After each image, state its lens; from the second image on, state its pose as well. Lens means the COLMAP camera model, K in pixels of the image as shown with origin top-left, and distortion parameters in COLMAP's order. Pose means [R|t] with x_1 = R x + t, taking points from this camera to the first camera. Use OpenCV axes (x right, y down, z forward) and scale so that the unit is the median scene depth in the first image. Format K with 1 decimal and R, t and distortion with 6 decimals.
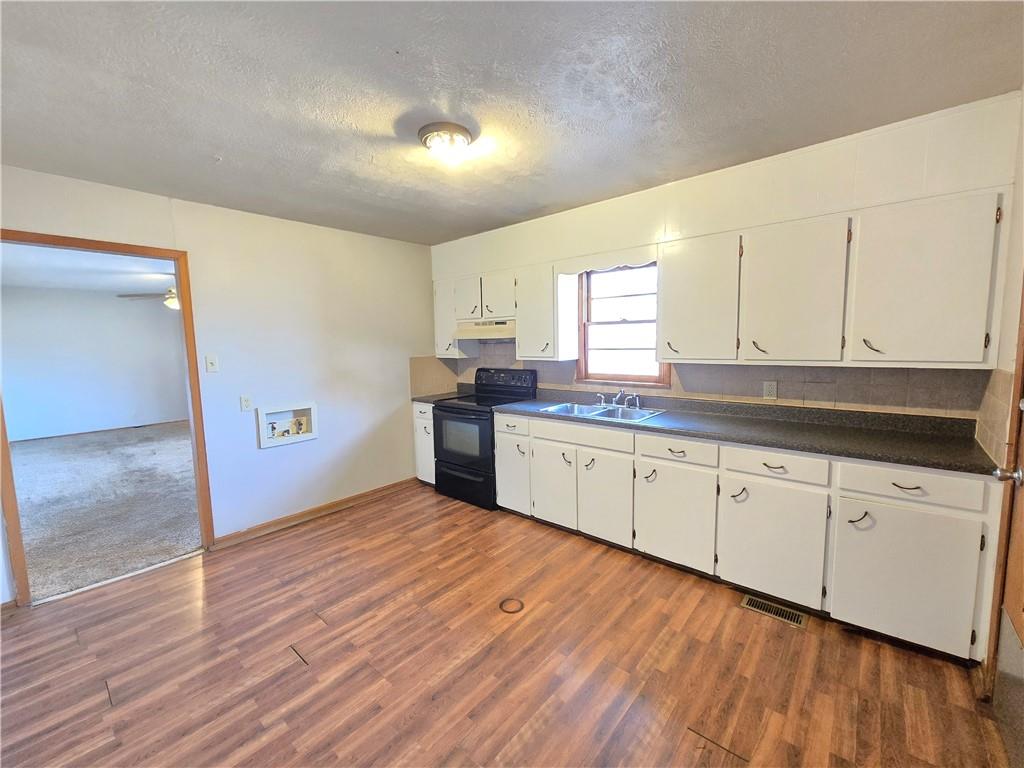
lens RADIAL K [[418.8, 0, 509.7], [0, 418.8, 383.9], [0, 0, 1]] dist [0.000113, 0.000842]
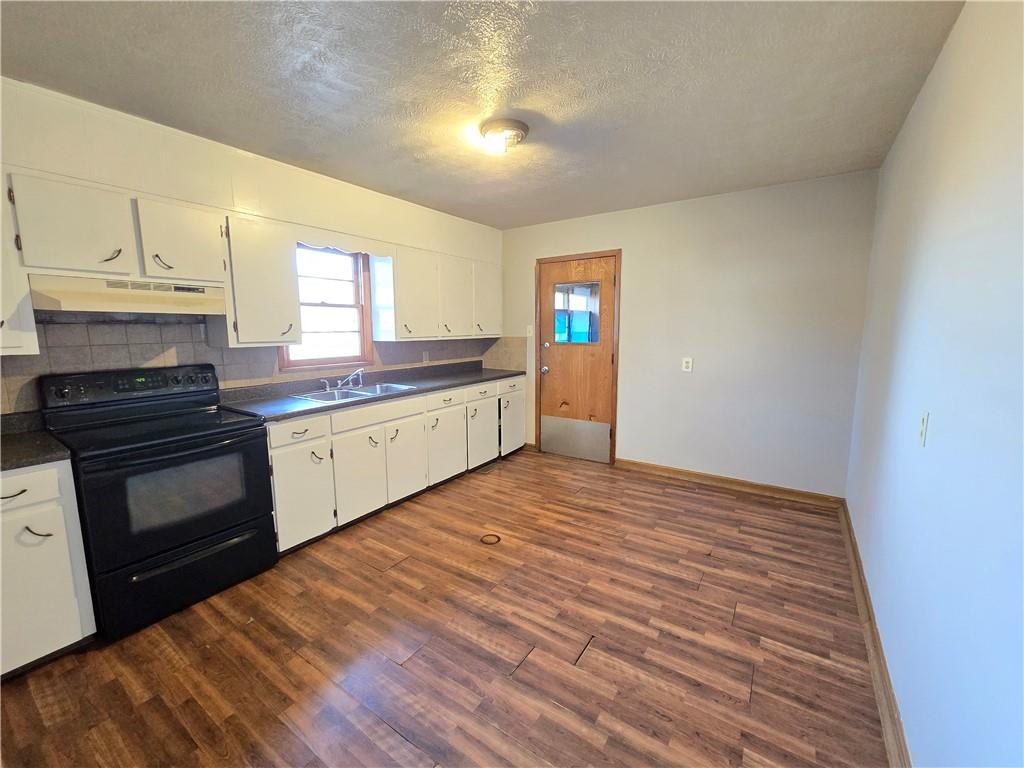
lens RADIAL K [[418.8, 0, 509.7], [0, 418.8, 383.9], [0, 0, 1]] dist [0.000113, 0.000842]
pose [[-0.116430, -0.114558, 0.986570, -1.050938], [0.110332, 0.985686, 0.127476, -0.054382], [-0.987052, 0.123692, -0.102124, 0.935114]]
